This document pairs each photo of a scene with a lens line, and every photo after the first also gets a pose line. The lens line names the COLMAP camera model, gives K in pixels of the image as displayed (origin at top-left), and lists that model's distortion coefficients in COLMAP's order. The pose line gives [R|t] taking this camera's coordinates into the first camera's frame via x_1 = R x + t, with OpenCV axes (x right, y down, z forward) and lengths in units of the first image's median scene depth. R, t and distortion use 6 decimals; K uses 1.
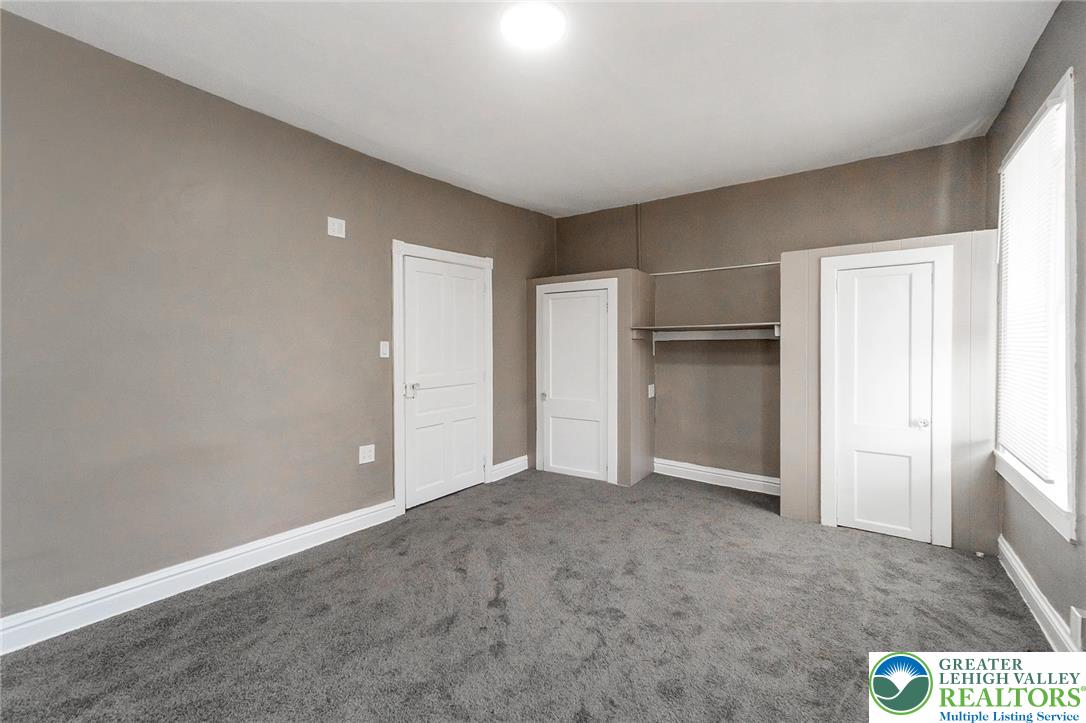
lens RADIAL K [[452.3, 0, 546.4], [0, 452.3, 346.3], [0, 0, 1]] dist [0.001738, 0.000308]
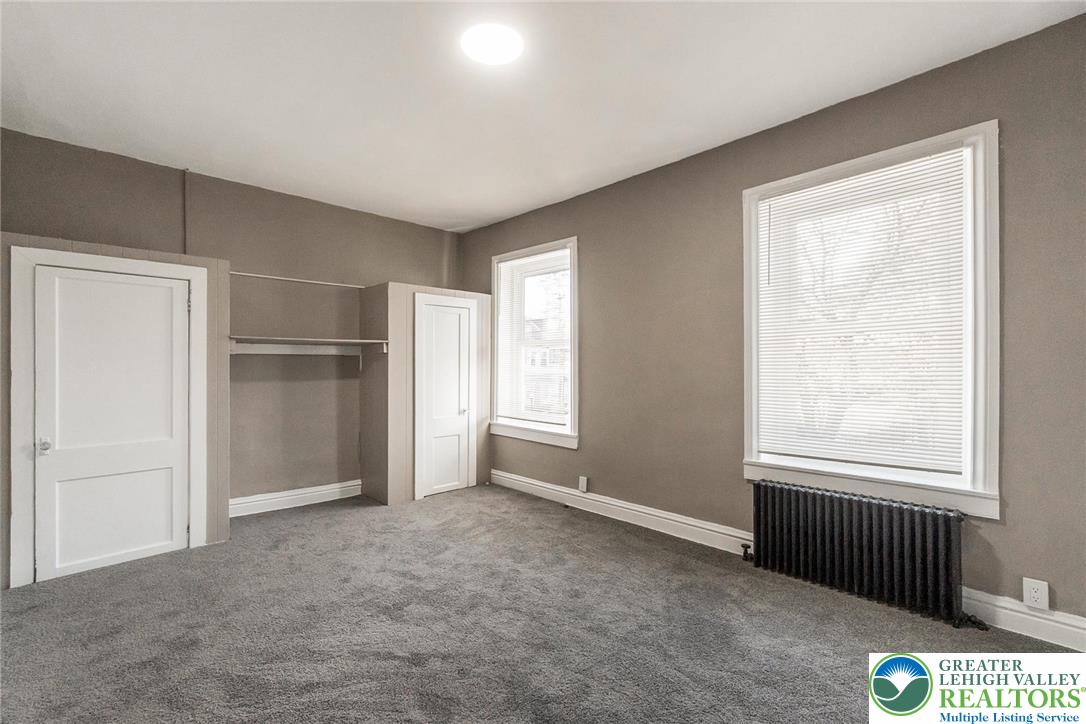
lens RADIAL K [[454.0, 0, 543.0], [0, 454.0, 362.0], [0, 0, 1]] dist [-0.018479, -0.000102]
pose [[0.202262, 0.002599, 0.979328, -0.645296], [-0.003130, 0.999993, -0.002008, 0.003307], [-0.979326, -0.002659, 0.202269, 0.429256]]
